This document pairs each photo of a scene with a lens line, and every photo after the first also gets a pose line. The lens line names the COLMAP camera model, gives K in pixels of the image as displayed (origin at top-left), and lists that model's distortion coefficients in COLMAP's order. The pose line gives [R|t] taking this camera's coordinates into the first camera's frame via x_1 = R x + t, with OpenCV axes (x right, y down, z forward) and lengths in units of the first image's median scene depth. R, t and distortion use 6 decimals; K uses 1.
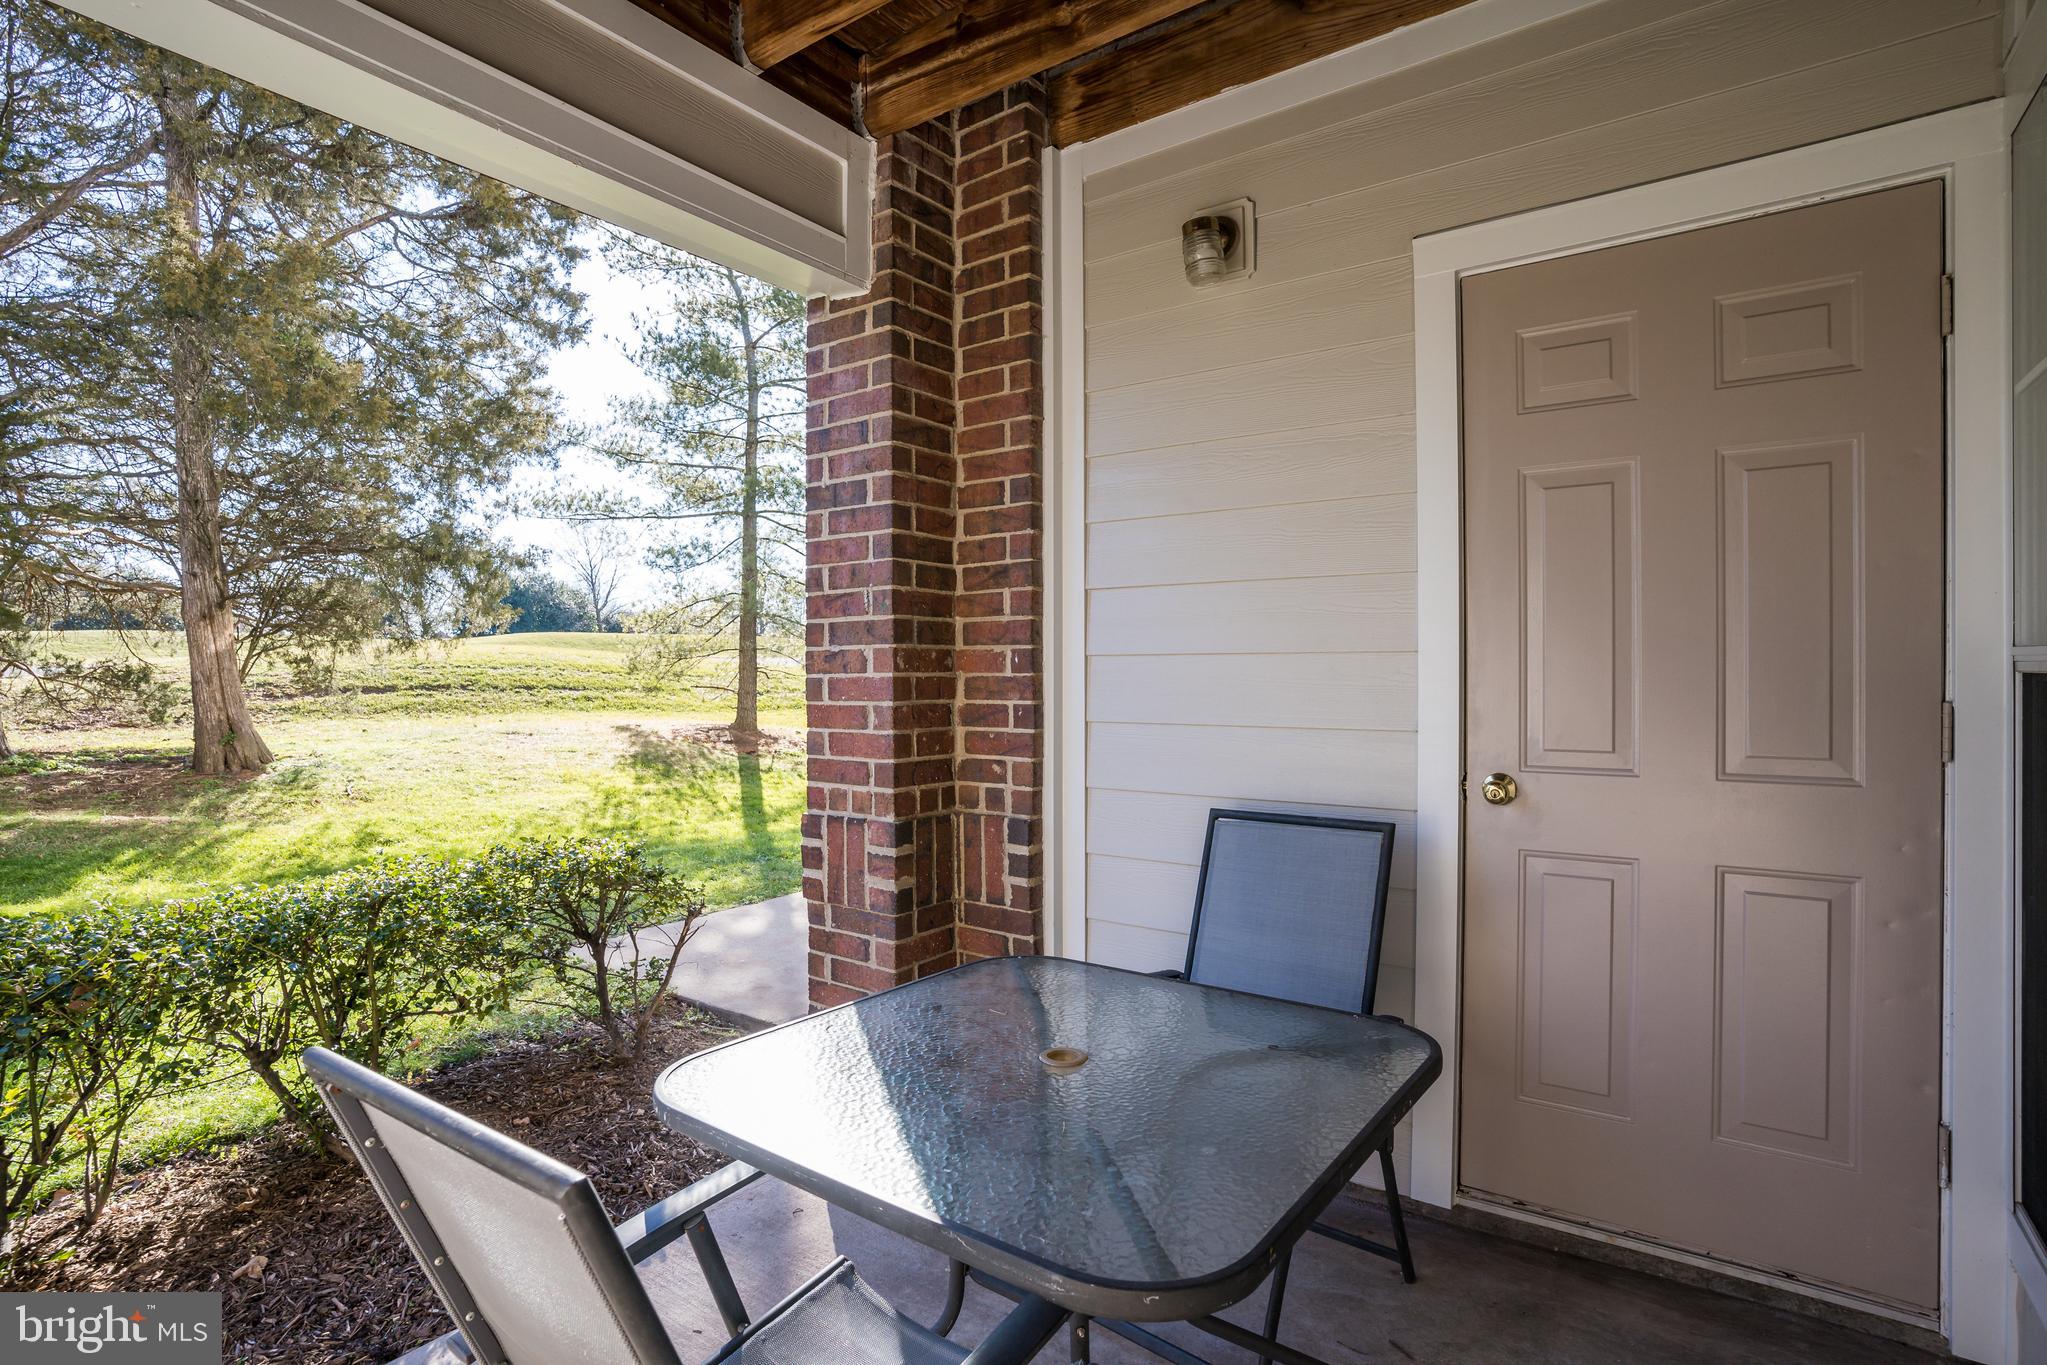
lens RADIAL K [[1023.3, 0, 1018.6], [0, 1023.3, 663.3], [0, 0, 1]] dist [-0.035678, 0.006657]
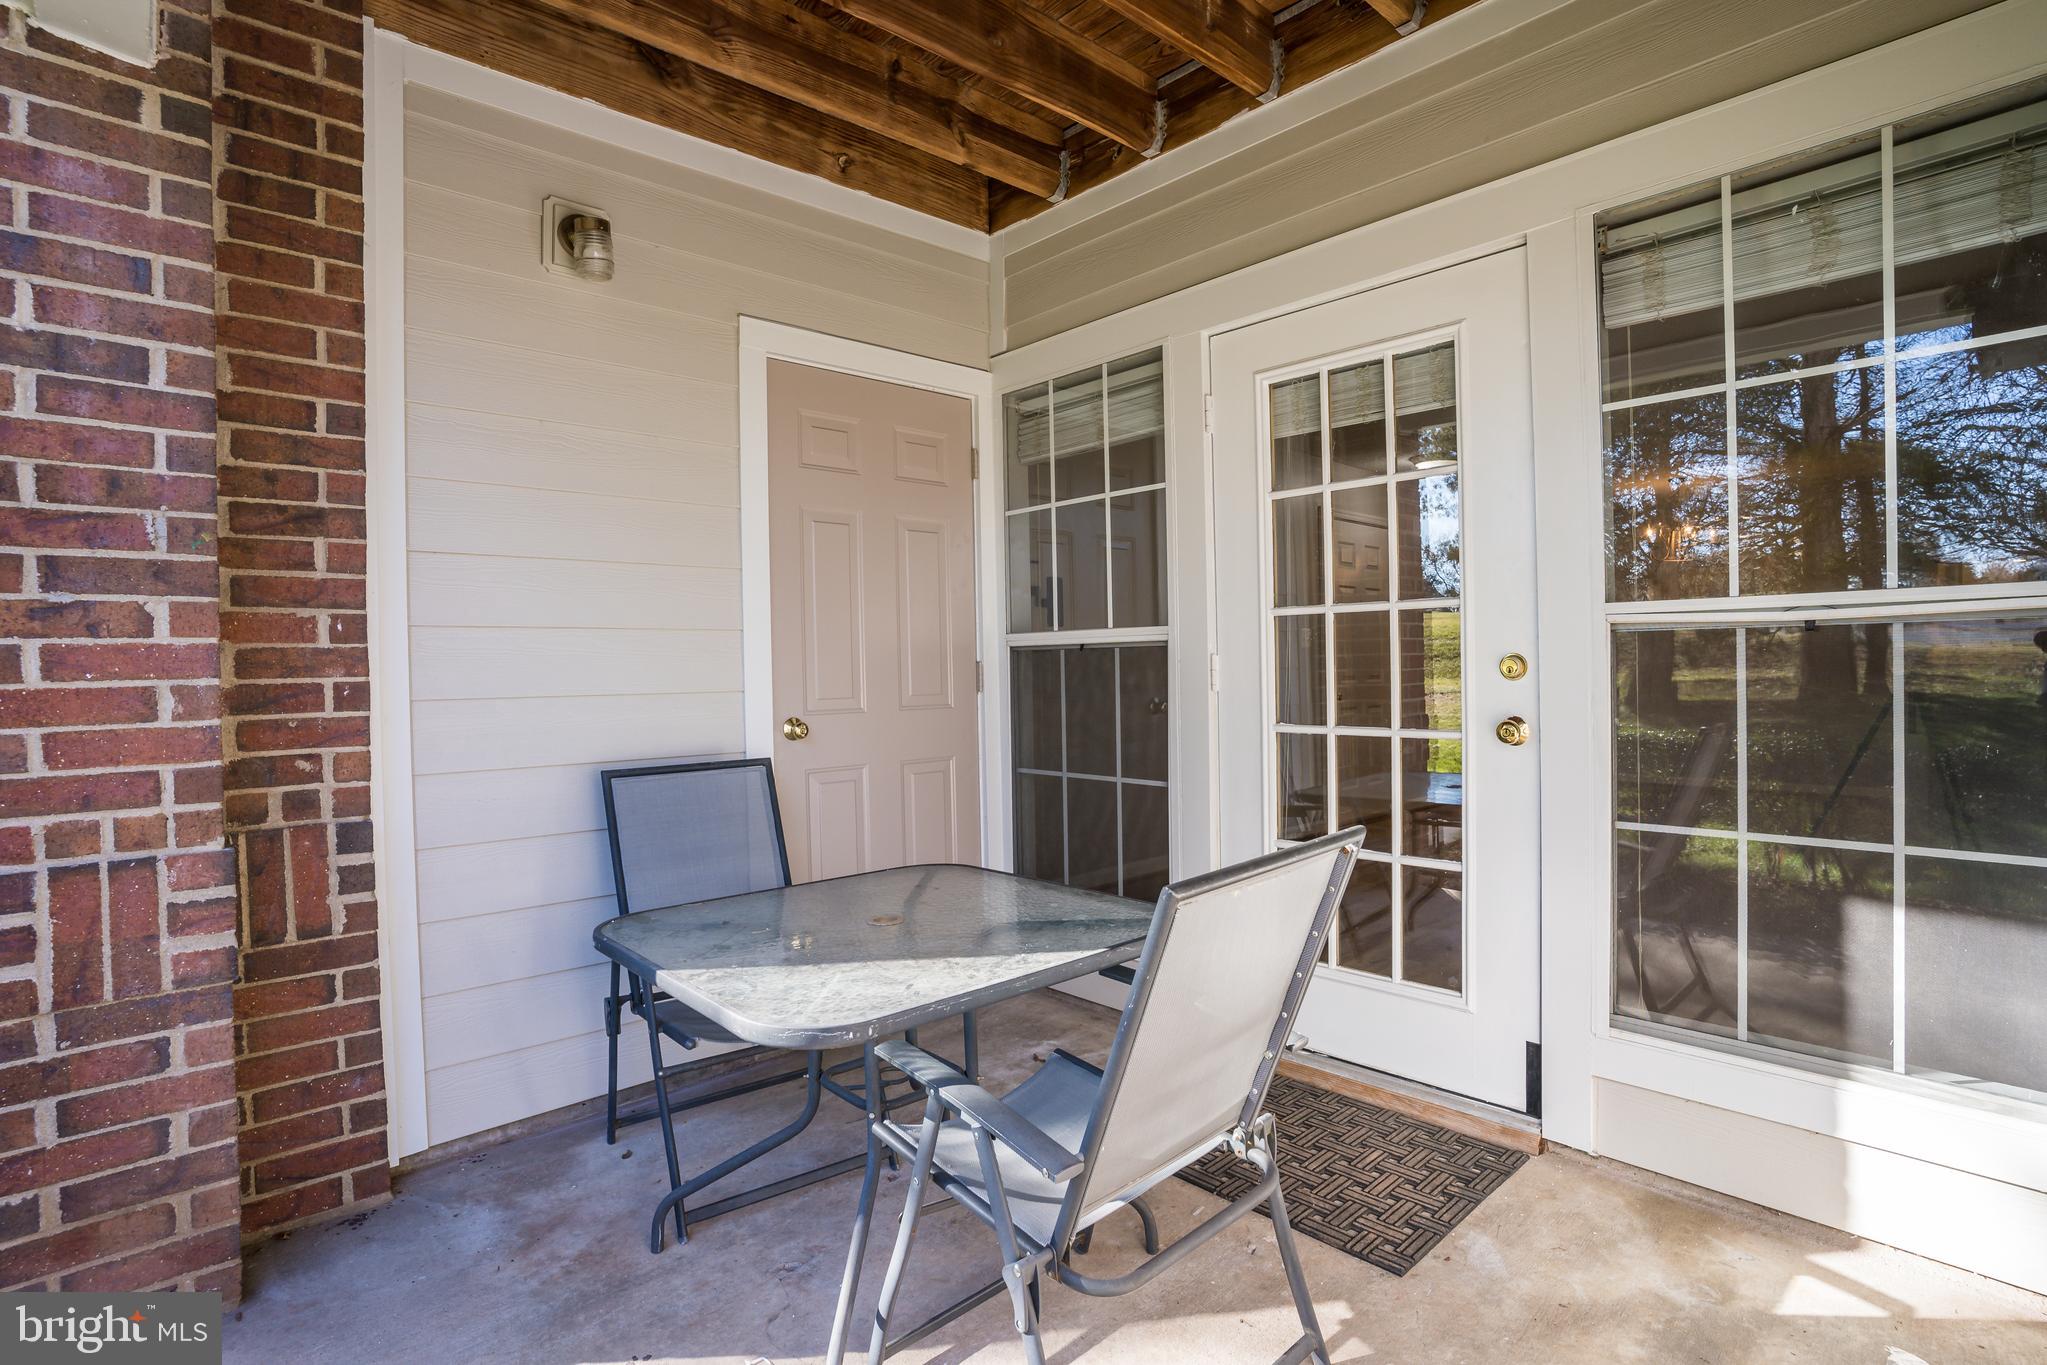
lens RADIAL K [[1023.3, 0, 1021.5], [0, 1023.3, 685.7], [0, 0, 1]] dist [-0.035678, 0.006657]
pose [[0.188788, -0.014788, 0.981906, -0.682460], [0.015415, 0.999808, 0.012094, 0.041608], [-0.981897, 0.012853, 0.188980, 0.319977]]
